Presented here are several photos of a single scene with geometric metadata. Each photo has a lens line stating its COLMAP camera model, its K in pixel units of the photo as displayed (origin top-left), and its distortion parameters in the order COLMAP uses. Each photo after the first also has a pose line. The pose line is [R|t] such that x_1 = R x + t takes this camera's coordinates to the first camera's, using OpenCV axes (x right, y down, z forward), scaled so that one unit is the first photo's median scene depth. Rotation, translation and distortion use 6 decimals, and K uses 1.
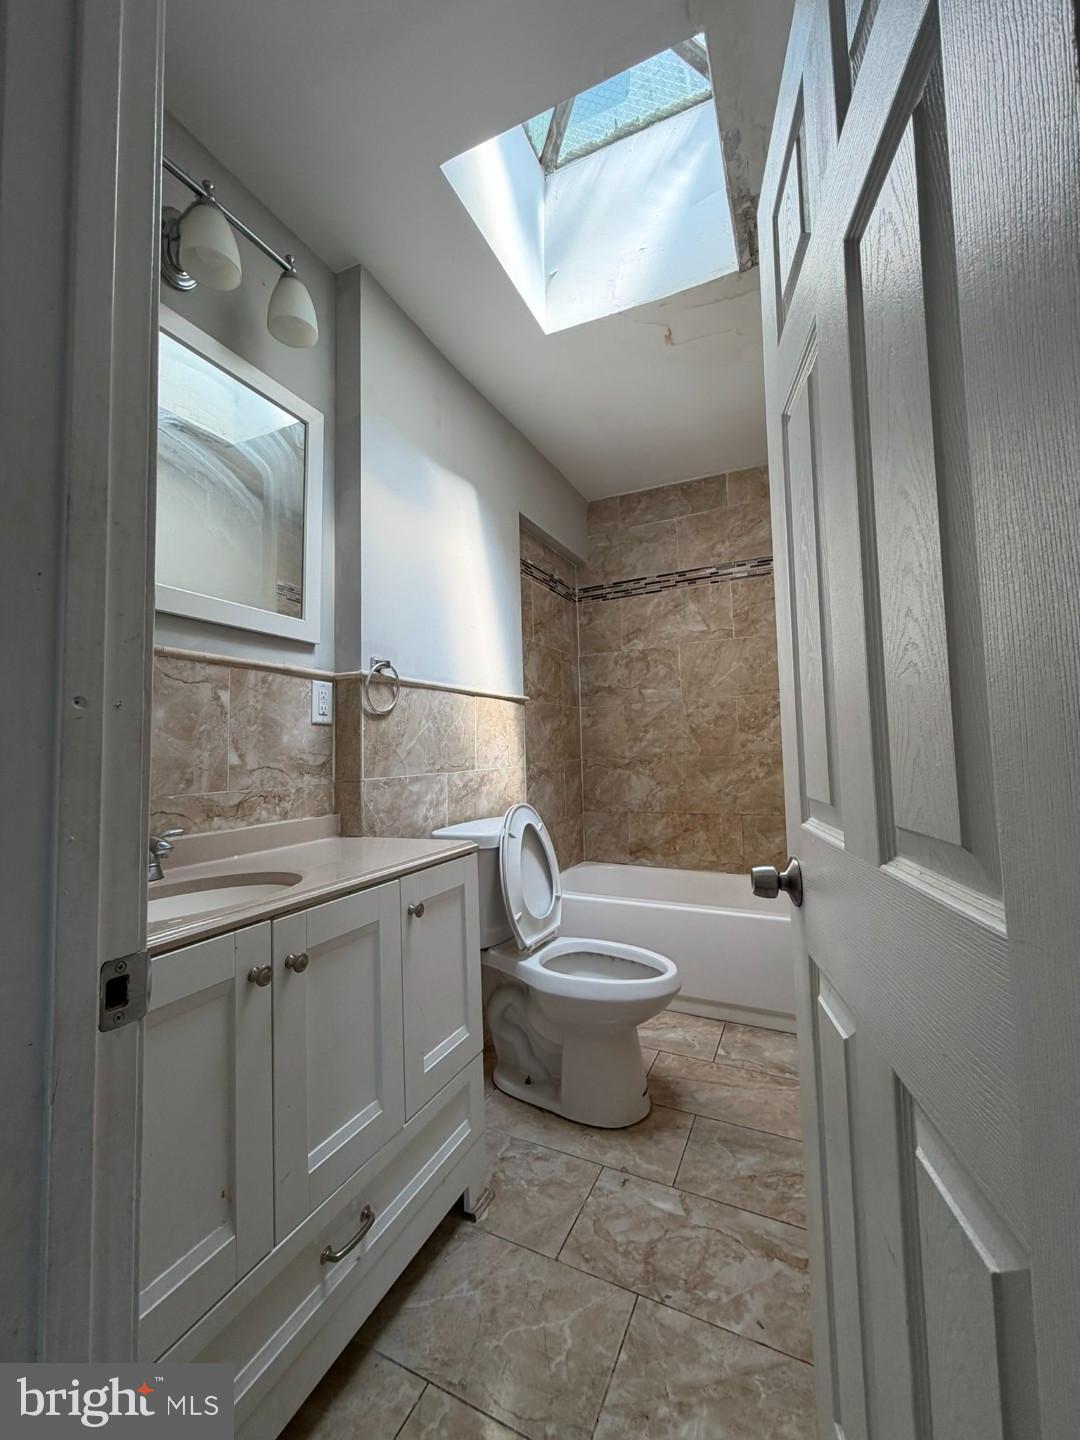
lens RADIAL K [[574.7, 0, 534.3], [0, 574.7, 715.9], [0, 0, 1]] dist [0.001135, -0.000530]
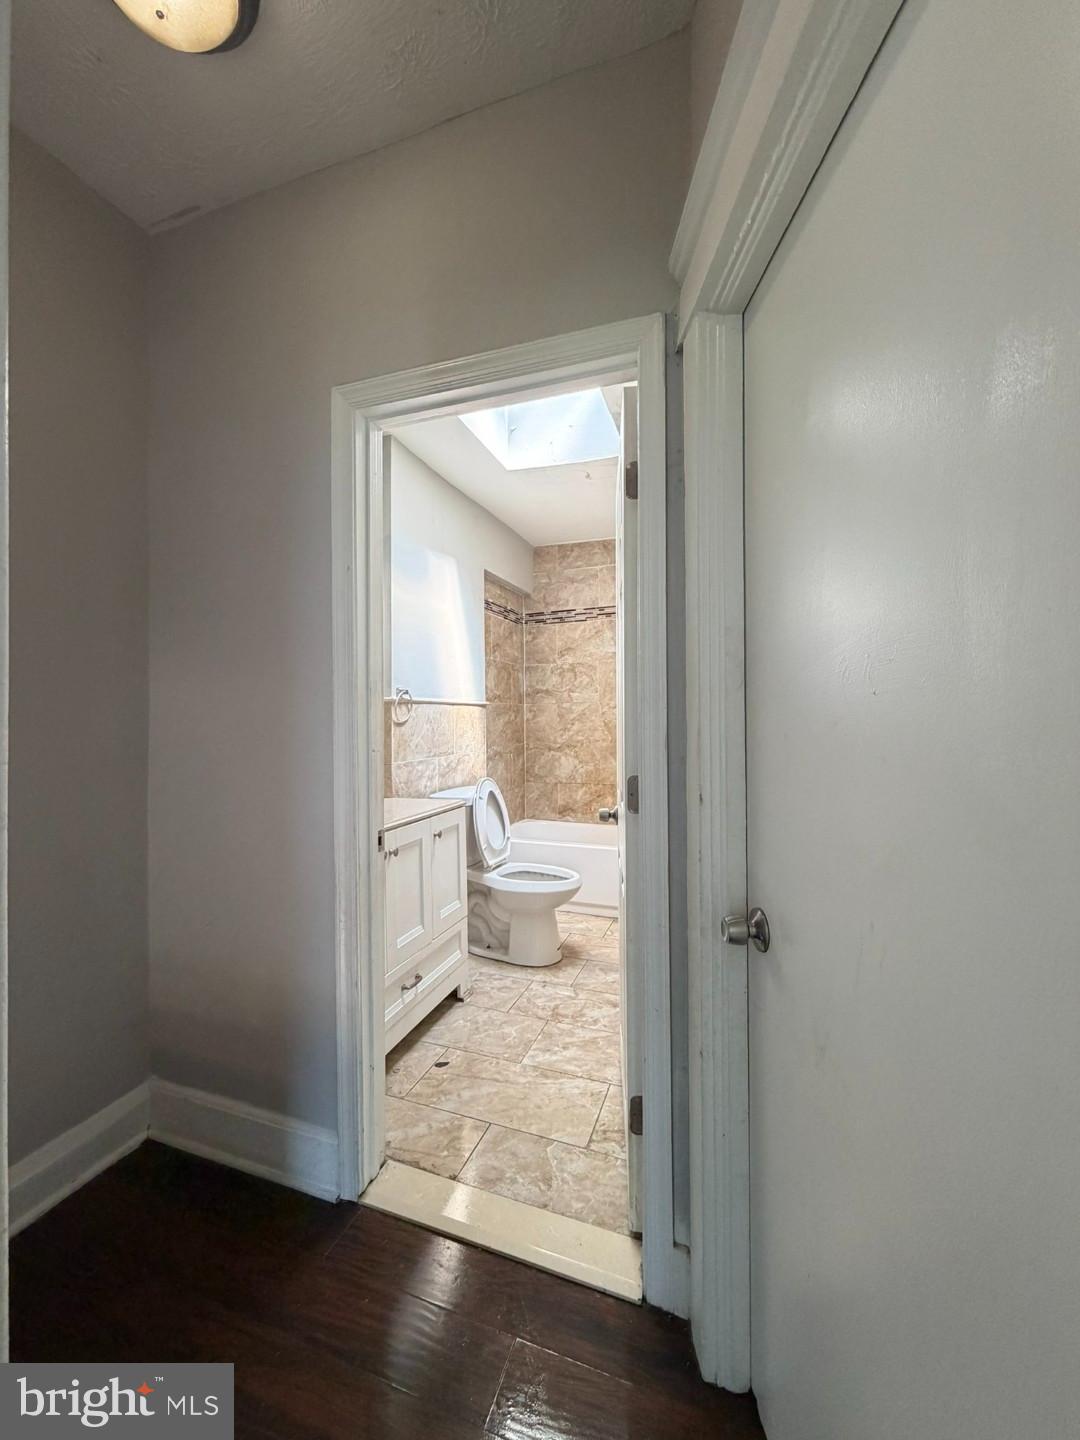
lens RADIAL K [[574.7, 0, 539.7], [0, 574.7, 717.5], [0, 0, 1]] dist [0.001135, -0.000530]
pose [[0.993875, 0.016933, 0.109208, -0.055246], [-0.022990, 0.998252, 0.054448, -0.105290], [-0.108095, -0.056625, 0.992527, -0.590658]]
